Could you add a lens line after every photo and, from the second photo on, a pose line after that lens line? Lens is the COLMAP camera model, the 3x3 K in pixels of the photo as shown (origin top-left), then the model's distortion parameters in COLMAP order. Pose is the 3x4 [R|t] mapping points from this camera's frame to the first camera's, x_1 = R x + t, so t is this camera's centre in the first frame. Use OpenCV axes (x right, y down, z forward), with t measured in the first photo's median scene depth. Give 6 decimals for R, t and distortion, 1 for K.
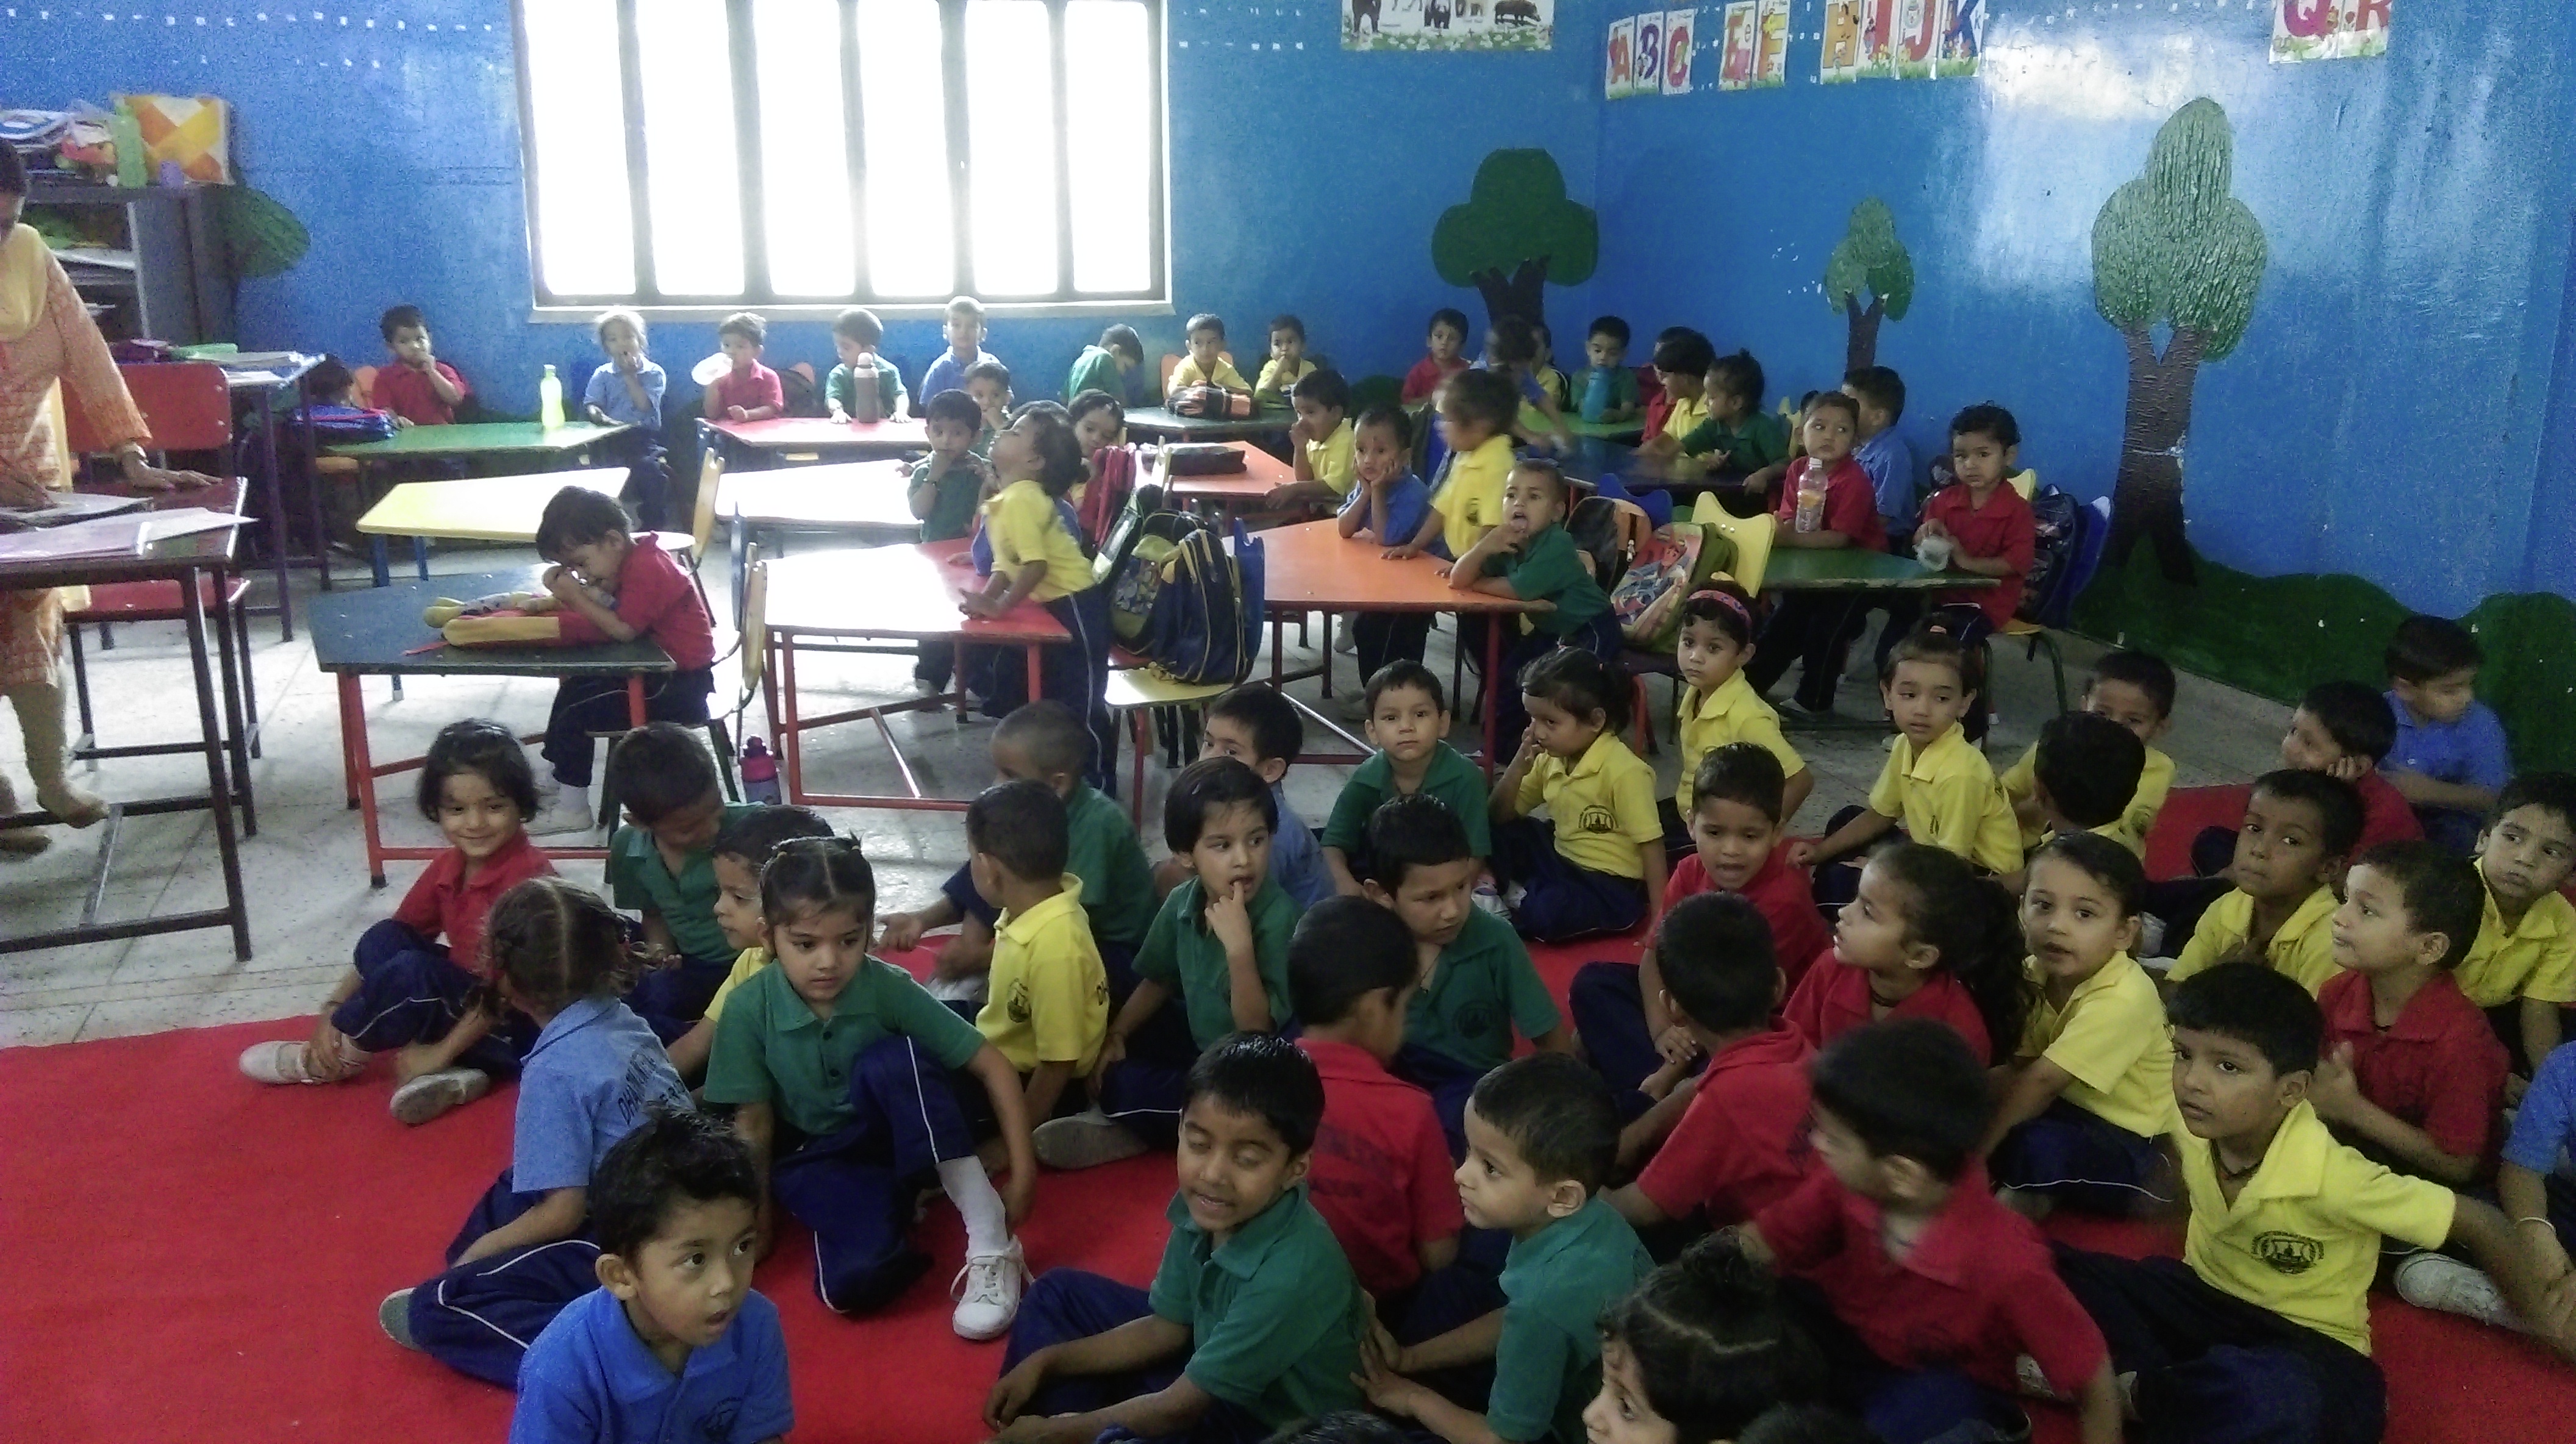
lens RADIAL K [[2162.4, 0, 1290.8], [0, 2162.4, 727.0], [0, 0, 1]] dist [0.081839, -0.137645]
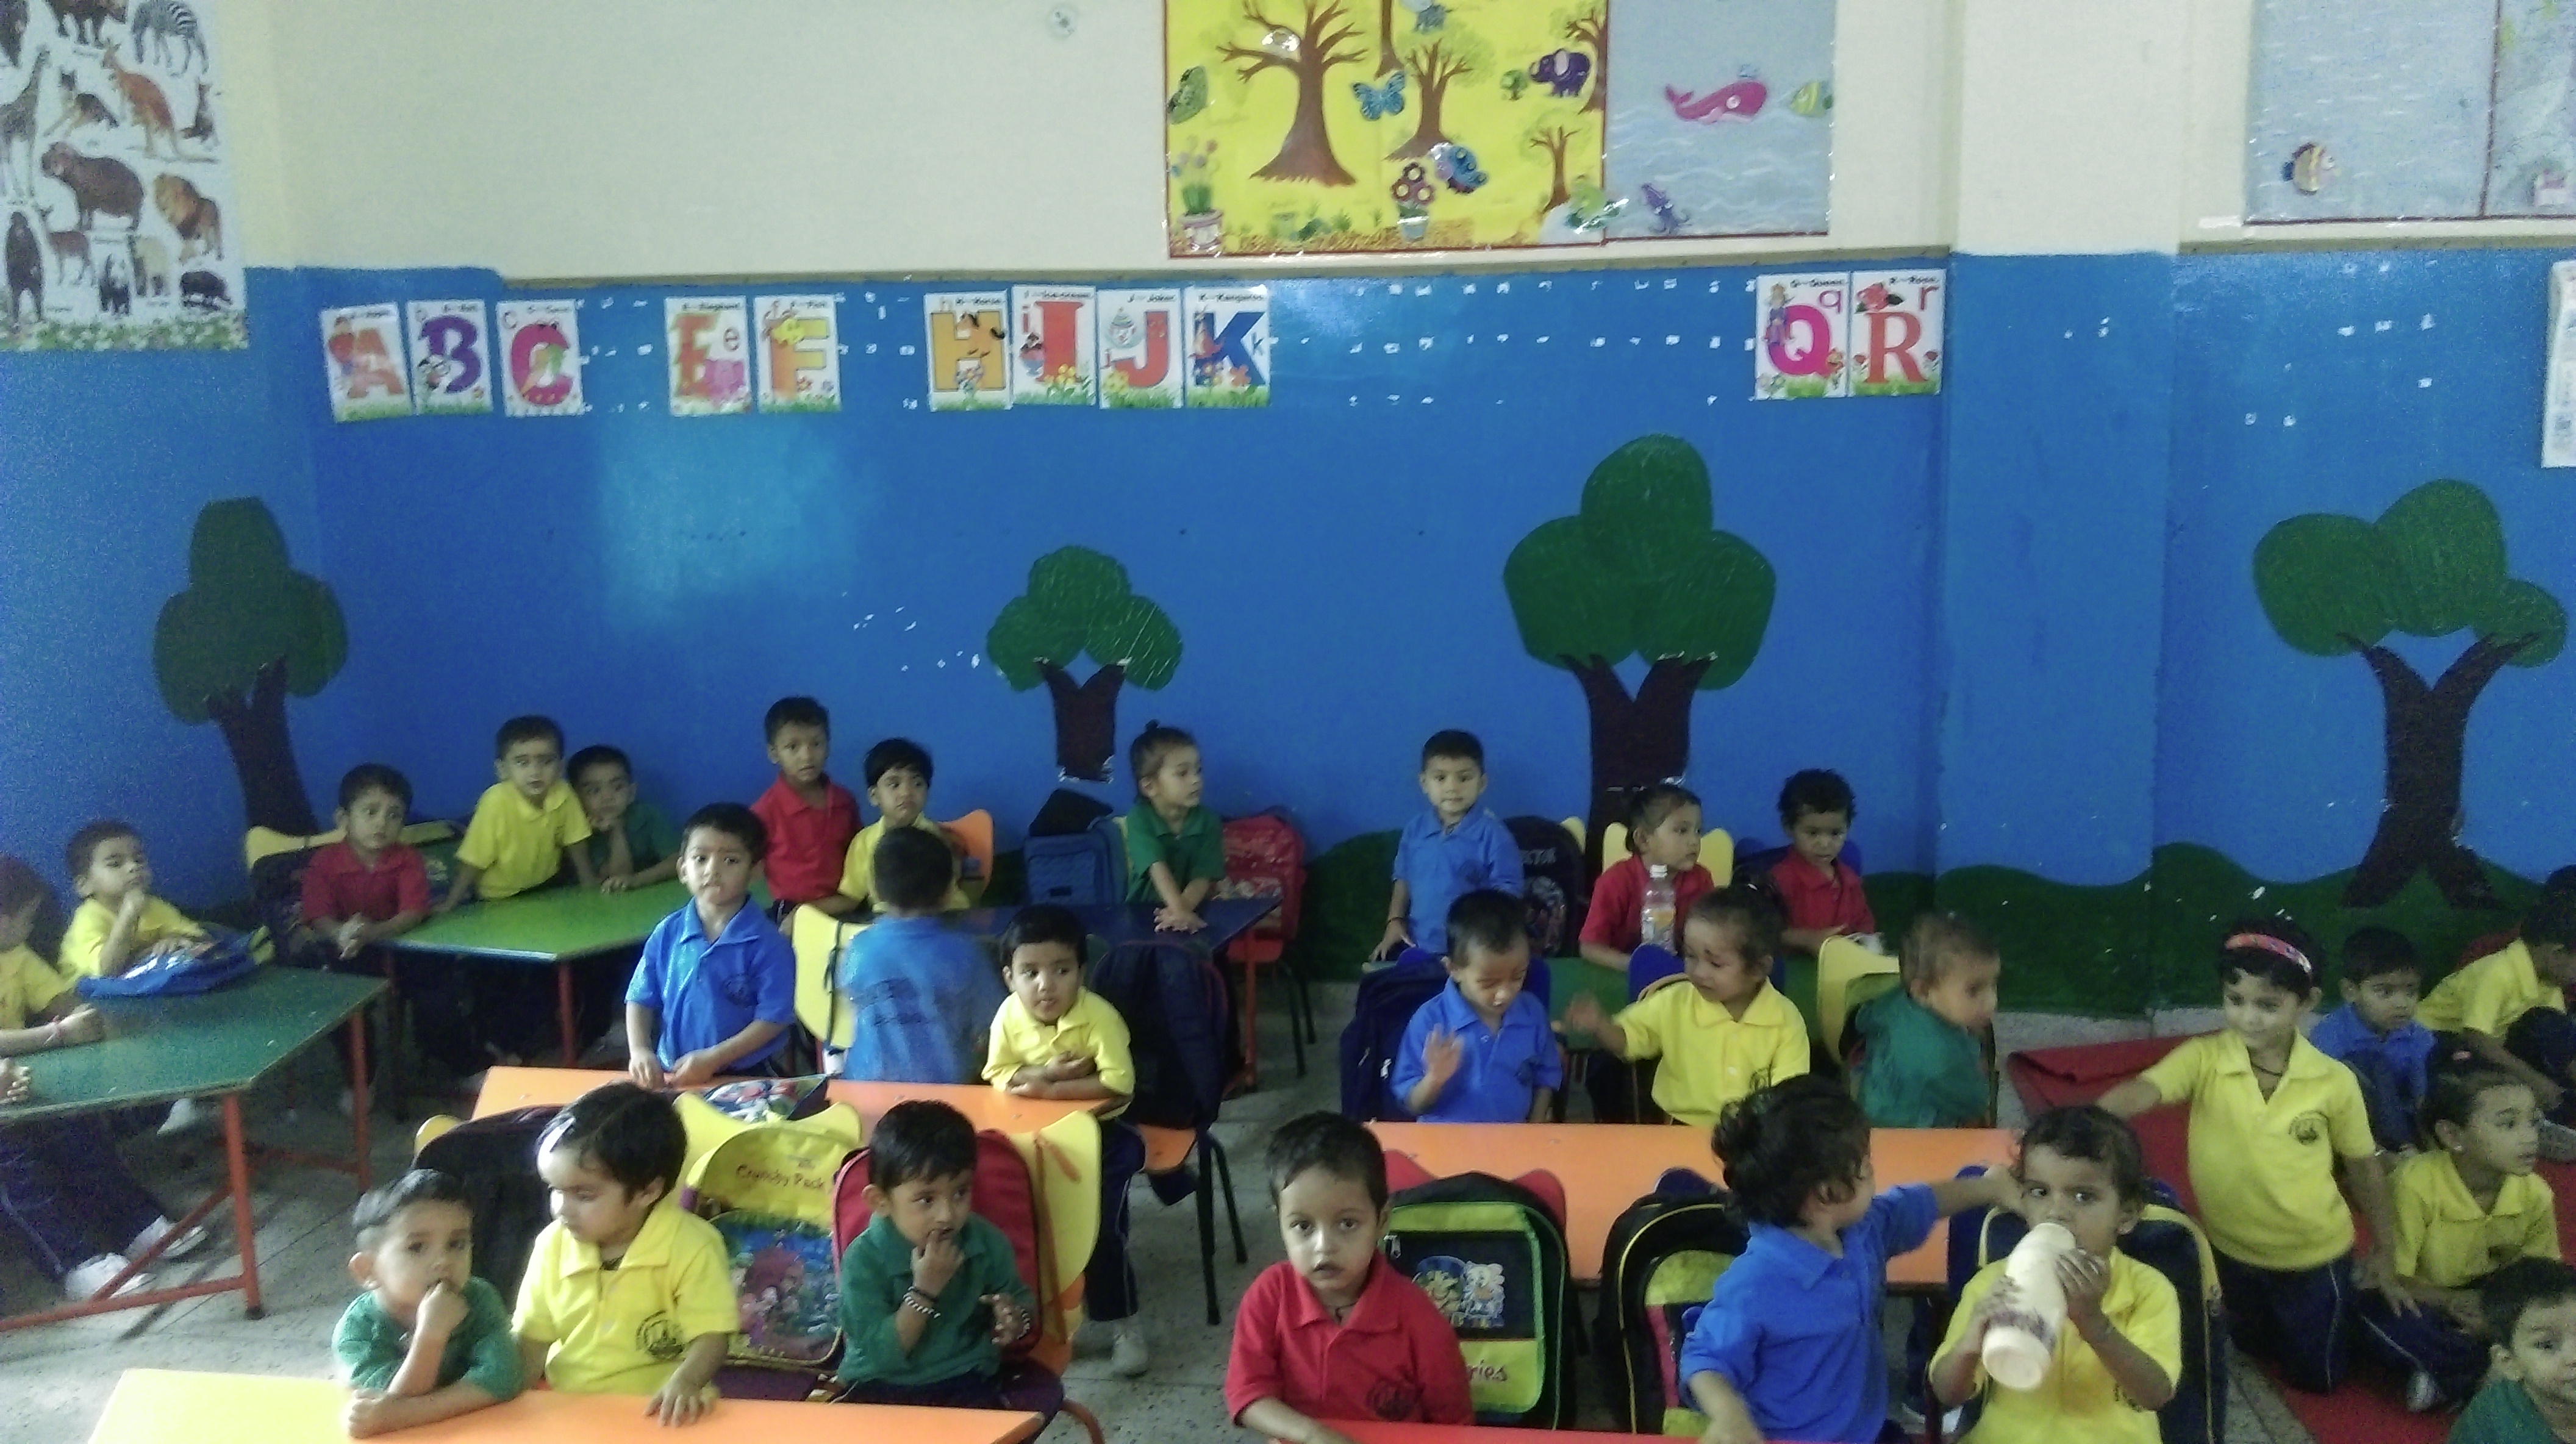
lens RADIAL K [[2162.4, 0, 1282.9], [0, 2162.4, 698.3], [0, 0, 1]] dist [0.081839, -0.137645]
pose [[0.428716, -0.145494, 0.891647, -0.348052], [0.246344, 0.968374, 0.039568, -0.166373], [-0.869205, 0.202688, 0.451000, 0.480630]]
